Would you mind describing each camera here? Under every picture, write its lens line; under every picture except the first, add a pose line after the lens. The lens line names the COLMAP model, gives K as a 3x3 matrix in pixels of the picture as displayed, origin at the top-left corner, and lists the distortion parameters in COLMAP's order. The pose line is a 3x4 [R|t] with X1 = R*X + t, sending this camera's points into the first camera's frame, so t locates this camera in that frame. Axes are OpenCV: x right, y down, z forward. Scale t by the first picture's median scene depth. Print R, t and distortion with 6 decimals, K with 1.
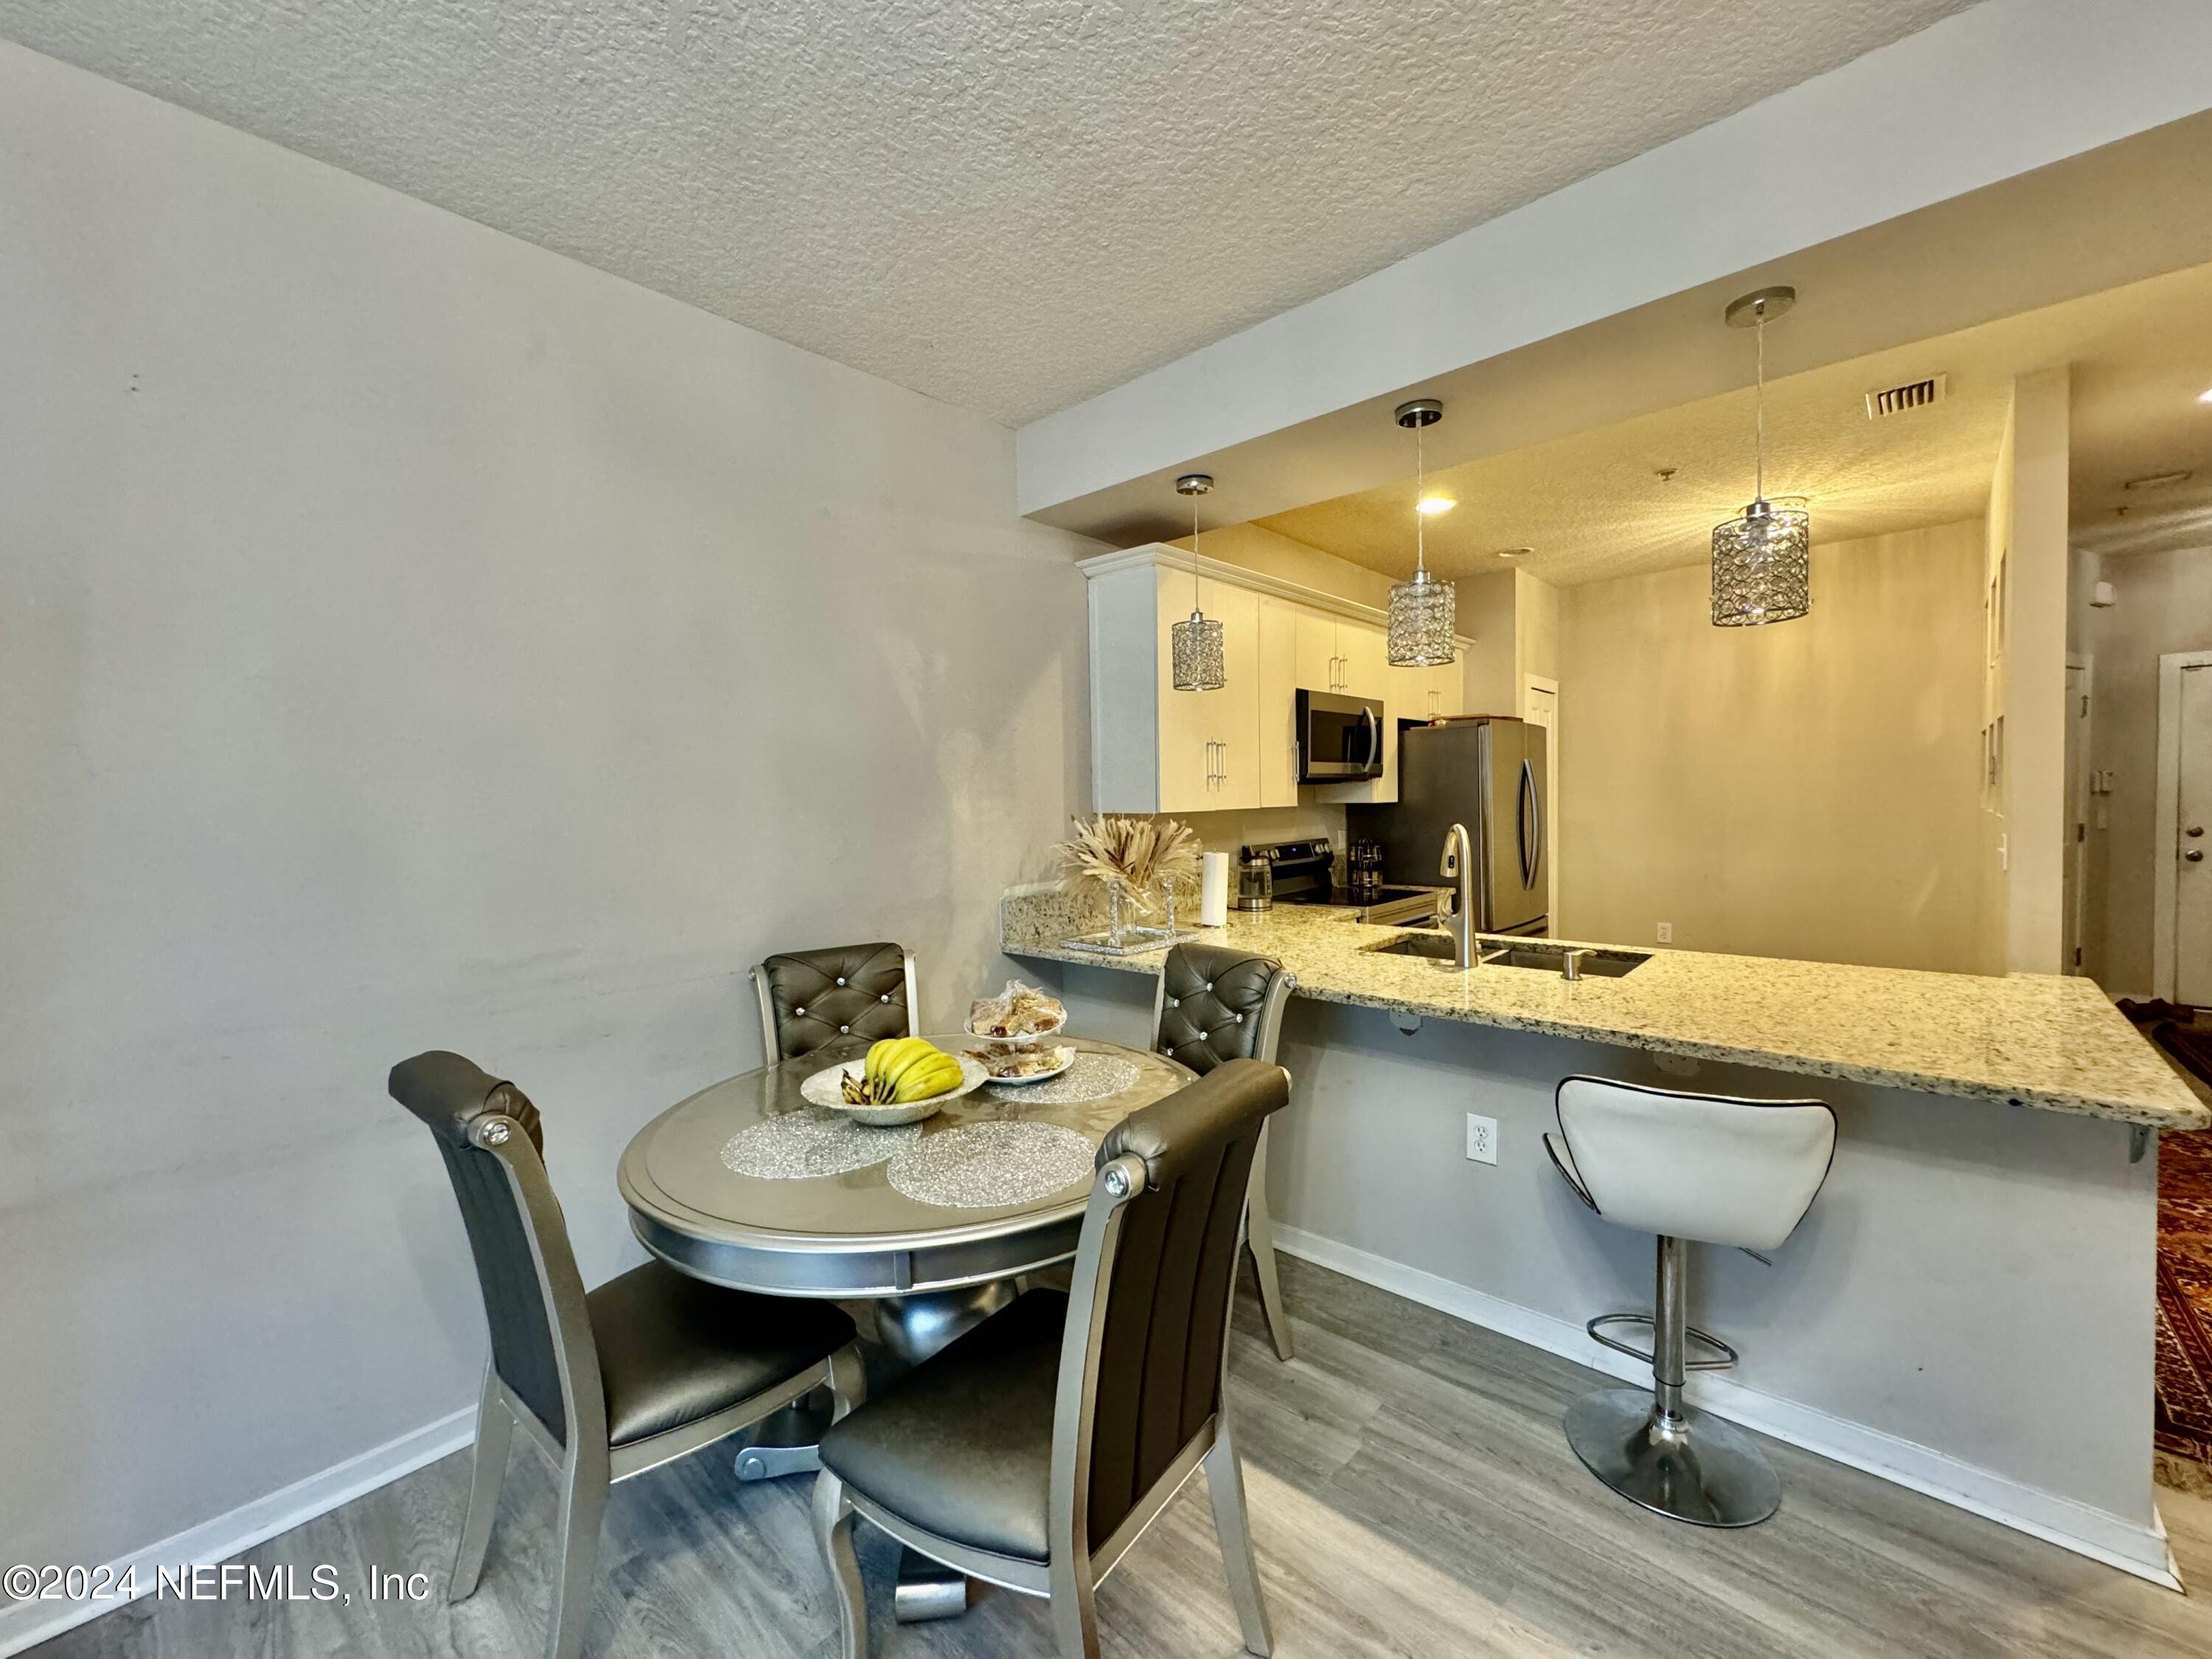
lens RADIAL K [[884.4, 0, 1101.1], [0, 884.4, 827.6], [0, 0, 1]] dist [0.001843, 0.001298]
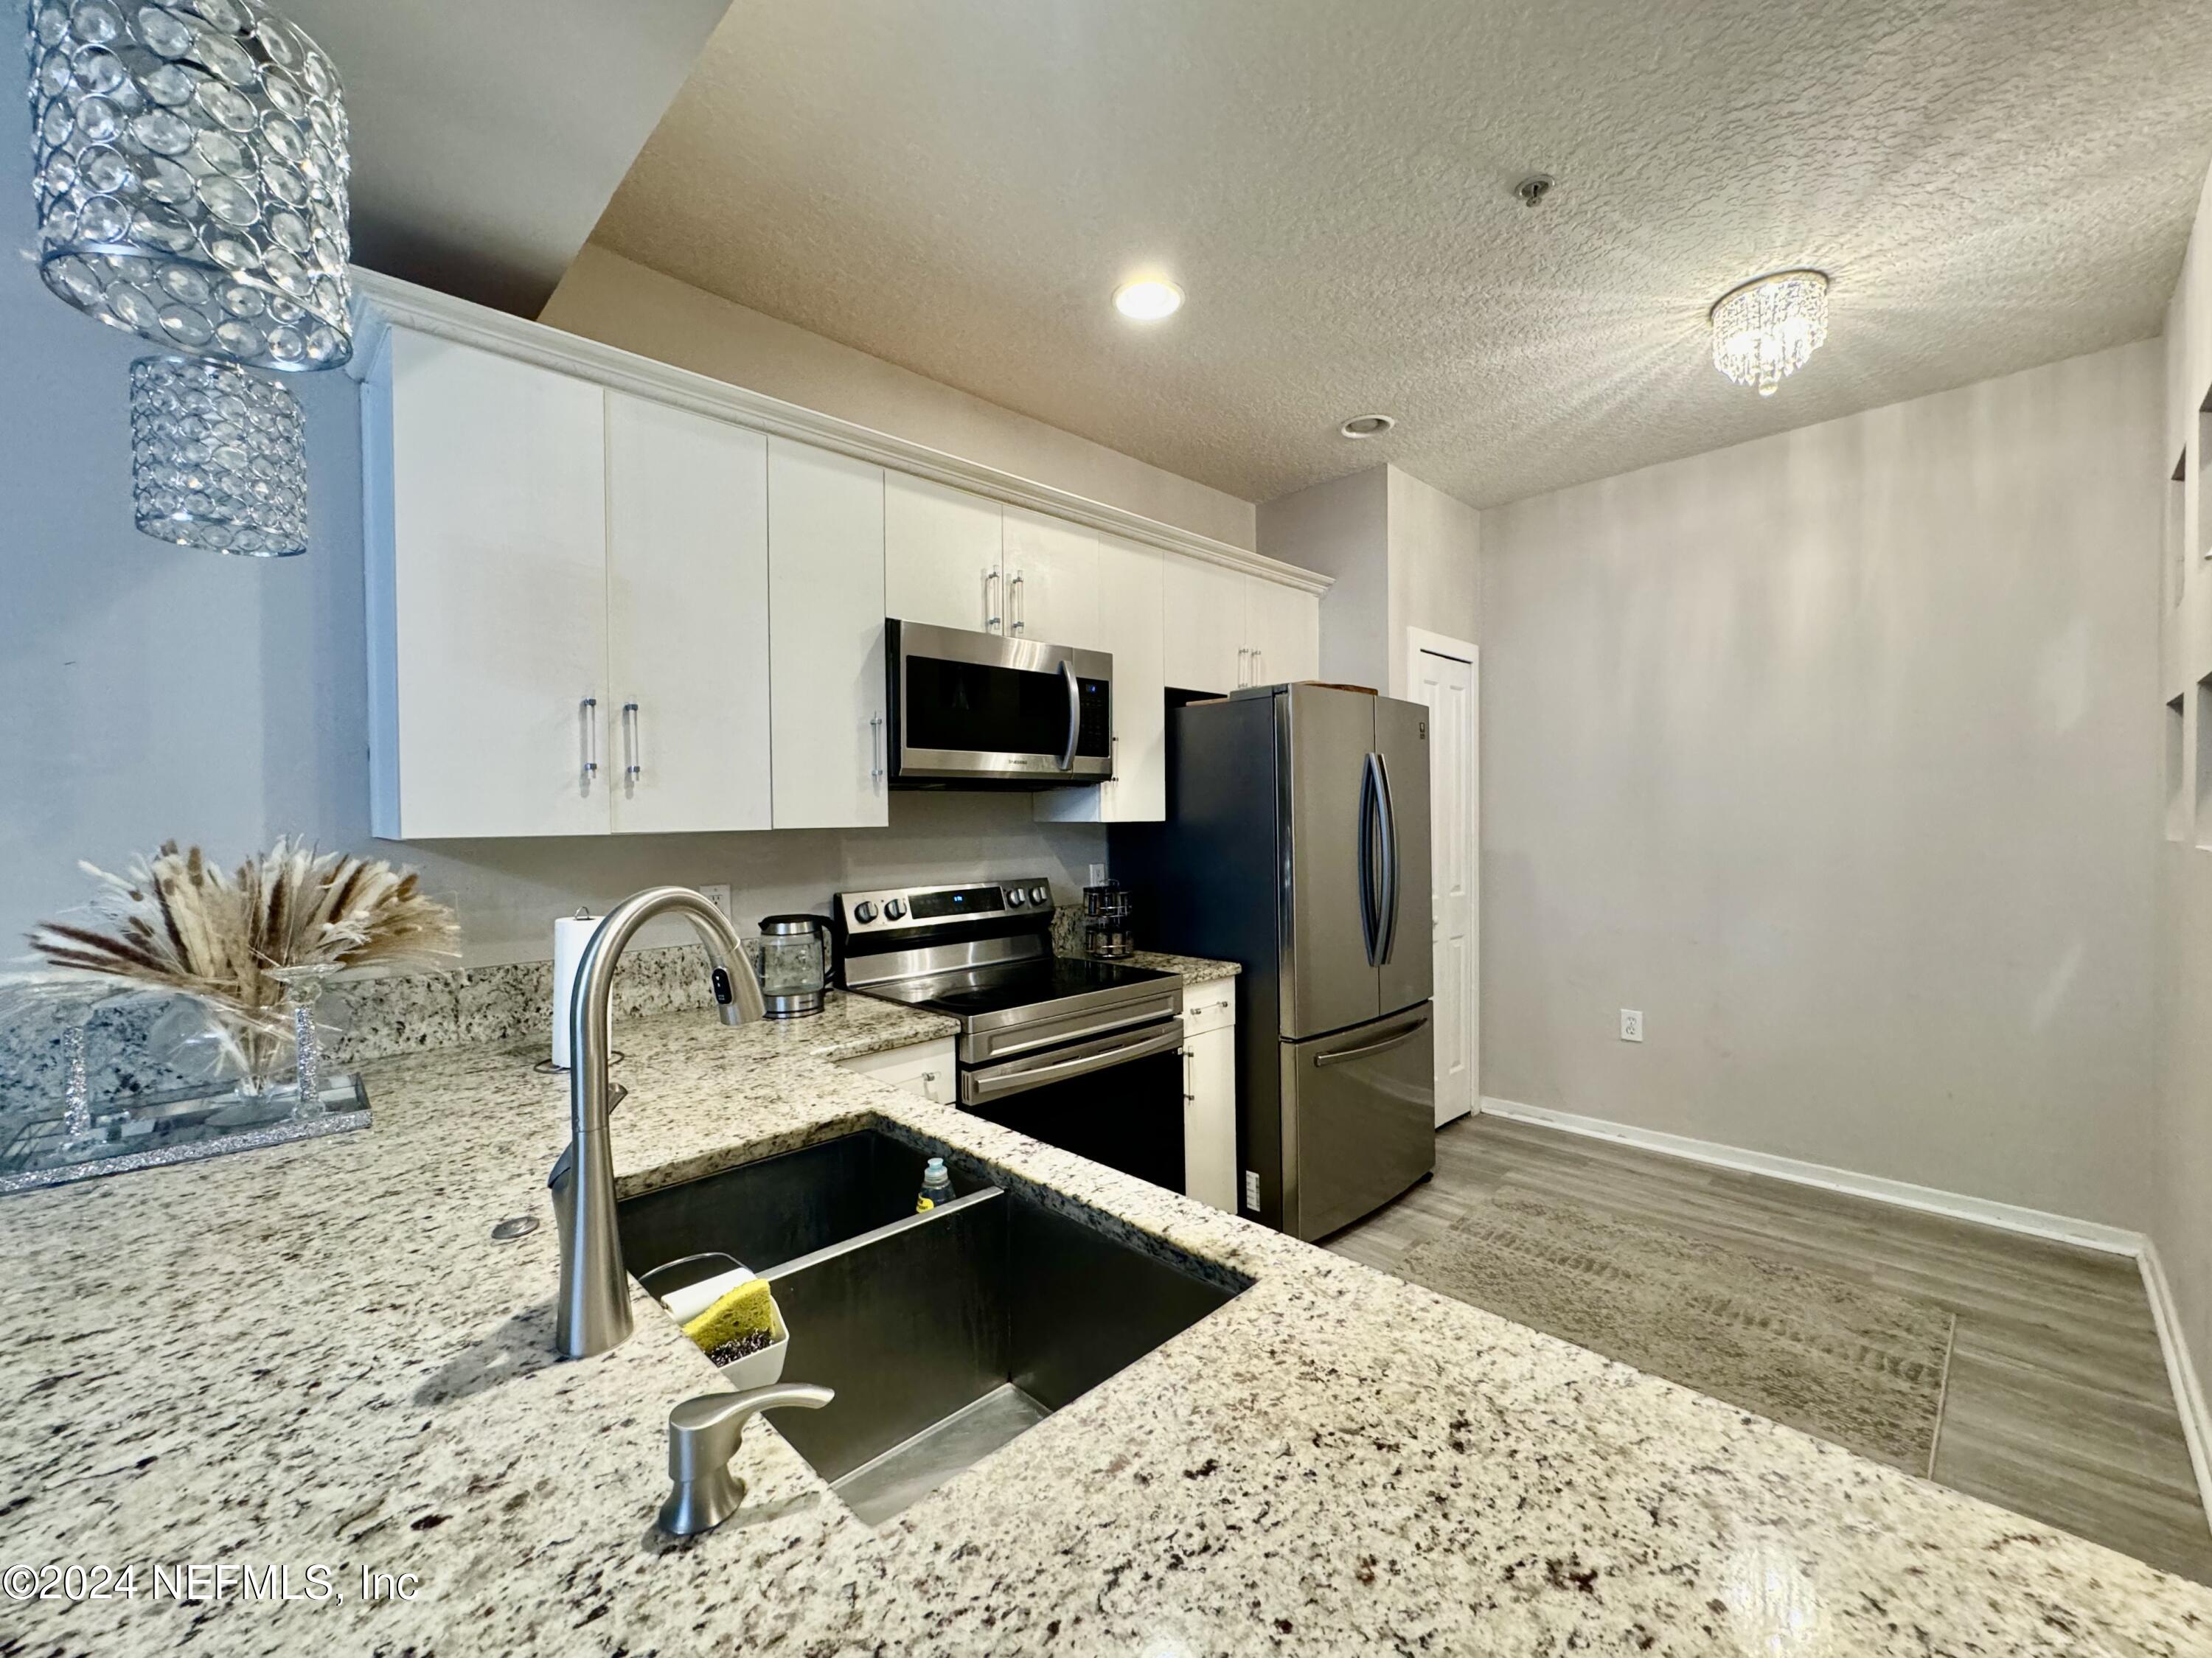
lens RADIAL K [[884.3, 0, 1114.2], [0, 884.3, 820.2], [0, 0, 1]] dist [0.001843, 0.001298]
pose [[0.998491, 0.009598, -0.054068, 0.347627], [-0.011033, 0.999593, -0.026310, -0.013169], [0.053793, 0.026866, 0.998191, 0.392447]]
